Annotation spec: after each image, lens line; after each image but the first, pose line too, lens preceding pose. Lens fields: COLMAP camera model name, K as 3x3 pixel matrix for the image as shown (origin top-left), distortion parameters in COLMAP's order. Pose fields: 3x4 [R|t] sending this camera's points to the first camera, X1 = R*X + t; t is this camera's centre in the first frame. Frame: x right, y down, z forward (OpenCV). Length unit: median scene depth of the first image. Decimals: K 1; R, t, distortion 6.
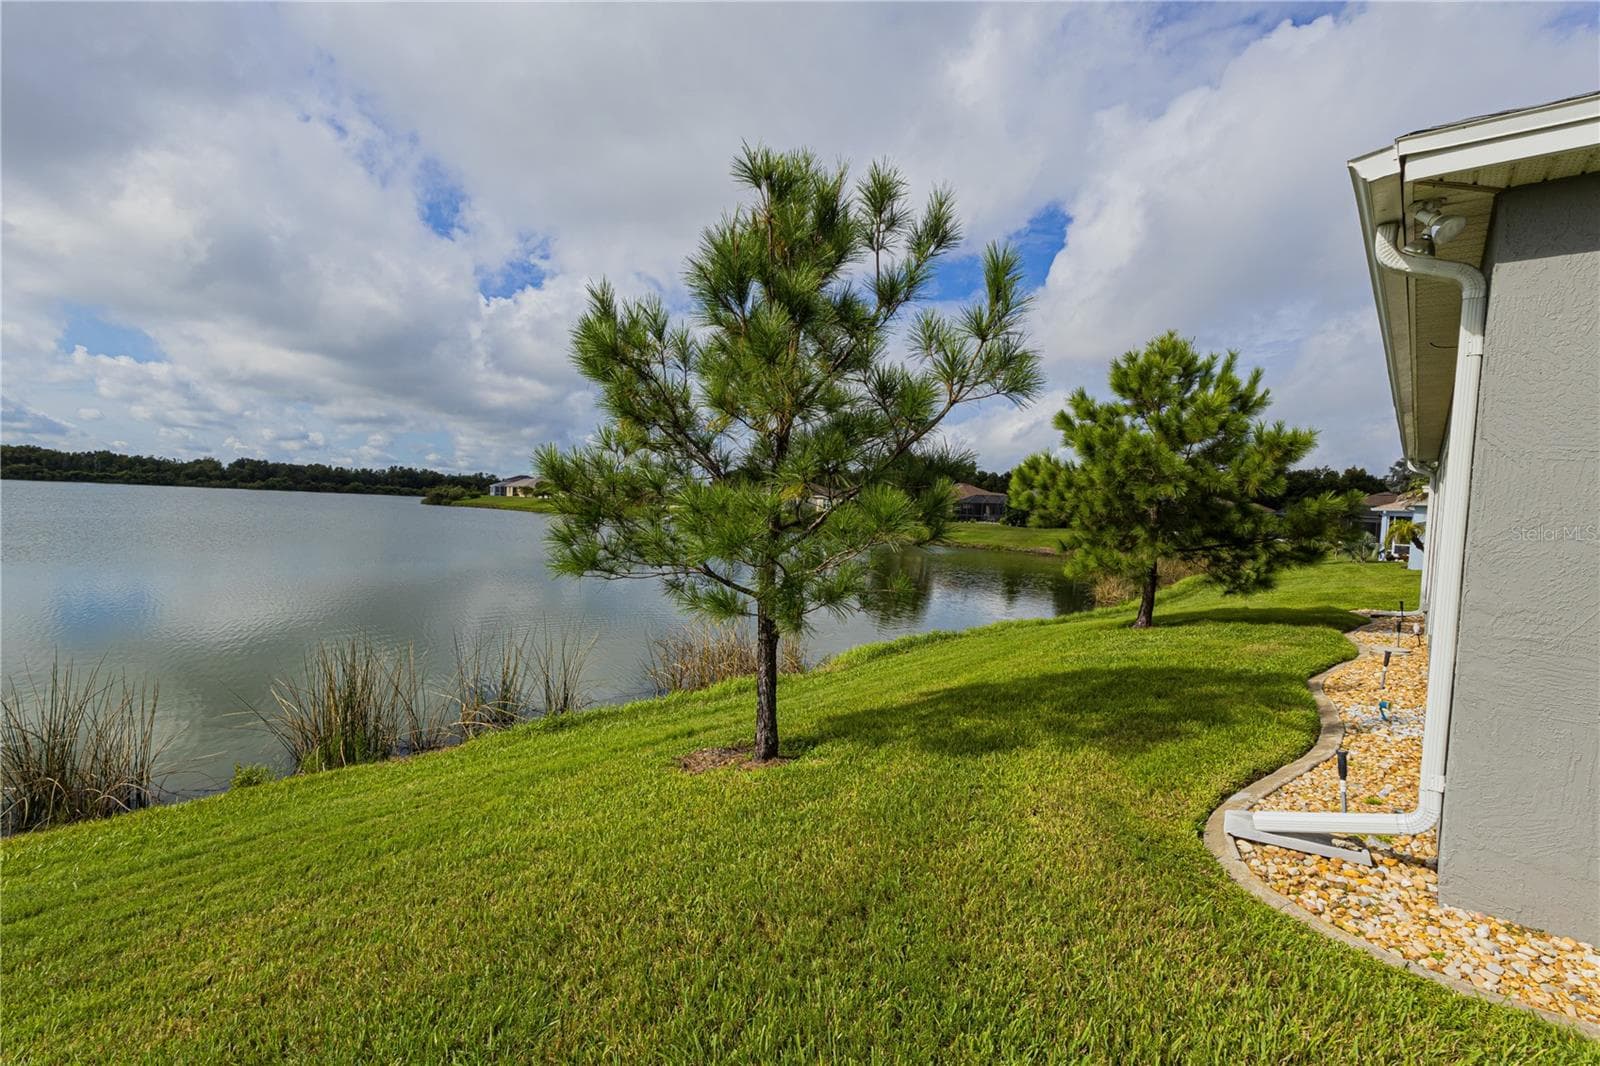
lens RADIAL K [[714.2, 0, 800.0], [0, 714.2, 533.0], [0, 0, 1]] dist [0.000558, 0.000475]
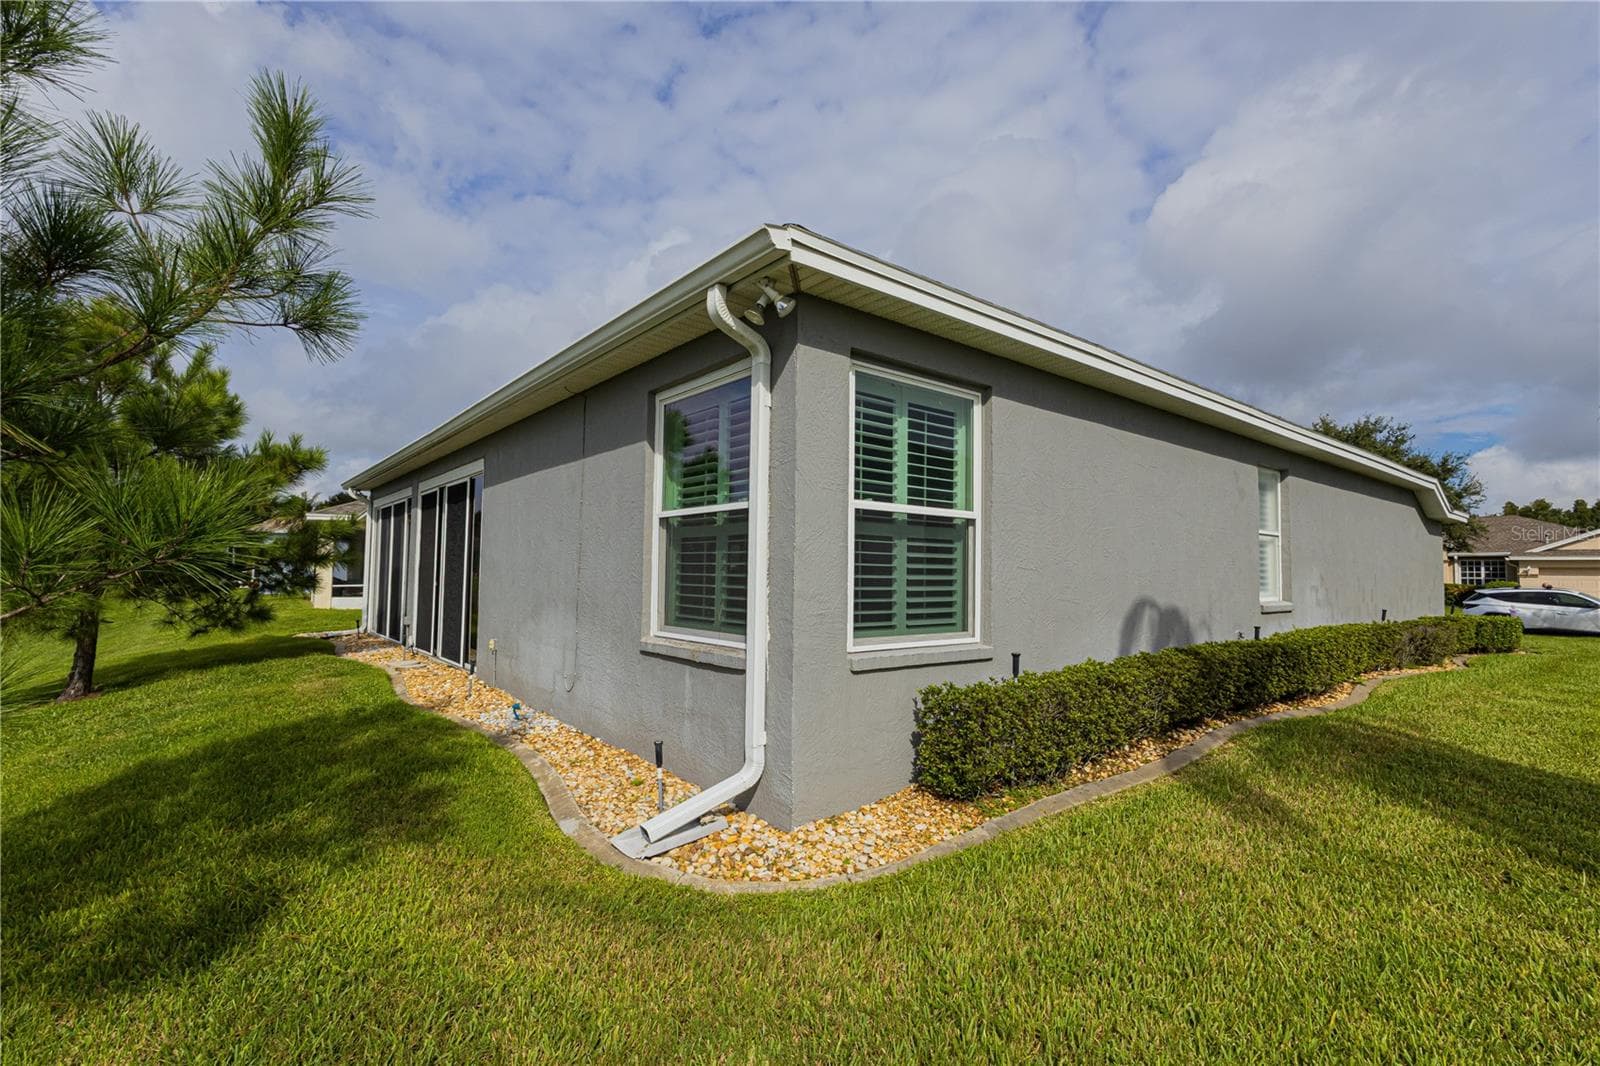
lens RADIAL K [[714.2, 0, 800.0], [0, 714.2, 533.0], [0, 0, 1]] dist [0.000558, 0.000475]
pose [[0.196810, 0.008544, 0.980404, -0.072582], [0.030289, 0.999432, -0.014790, 0.001607], [-0.979974, 0.032606, 0.196439, 0.143629]]
